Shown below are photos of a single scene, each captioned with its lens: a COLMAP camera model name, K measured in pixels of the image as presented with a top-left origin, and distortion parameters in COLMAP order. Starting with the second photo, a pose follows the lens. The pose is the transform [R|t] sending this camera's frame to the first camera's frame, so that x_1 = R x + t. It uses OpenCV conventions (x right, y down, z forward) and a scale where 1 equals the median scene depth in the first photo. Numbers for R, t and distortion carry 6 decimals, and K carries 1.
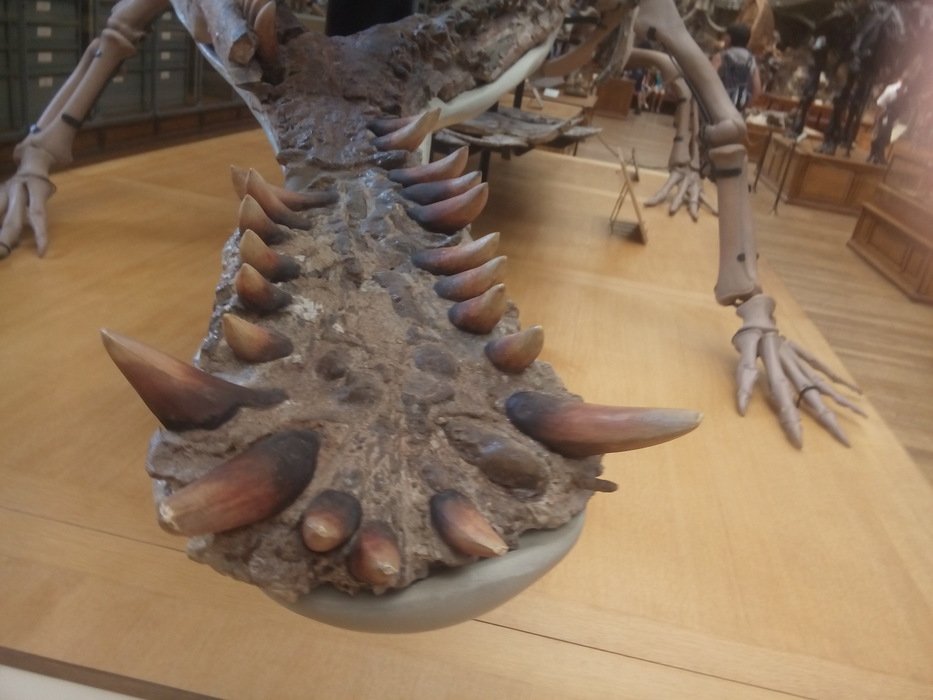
lens RADIAL K [[781.0, 0, 466.5], [0, 781.0, 350.0], [0, 0, 1]] dist [-0.012083, -0.226385]
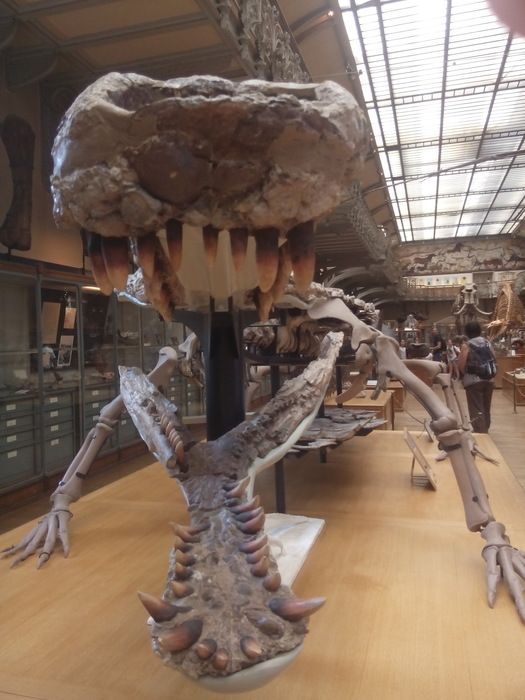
lens RADIAL K [[575.8, 0, 255.0], [0, 575.8, 304.9], [0, 0, 1]] dist [0.132341, -0.213166]
pose [[0.979433, -0.175012, -0.100403, 0.361625], [0.113556, 0.889463, -0.442675, 0.039046], [0.166778, 0.422169, 0.891043, -1.217595]]
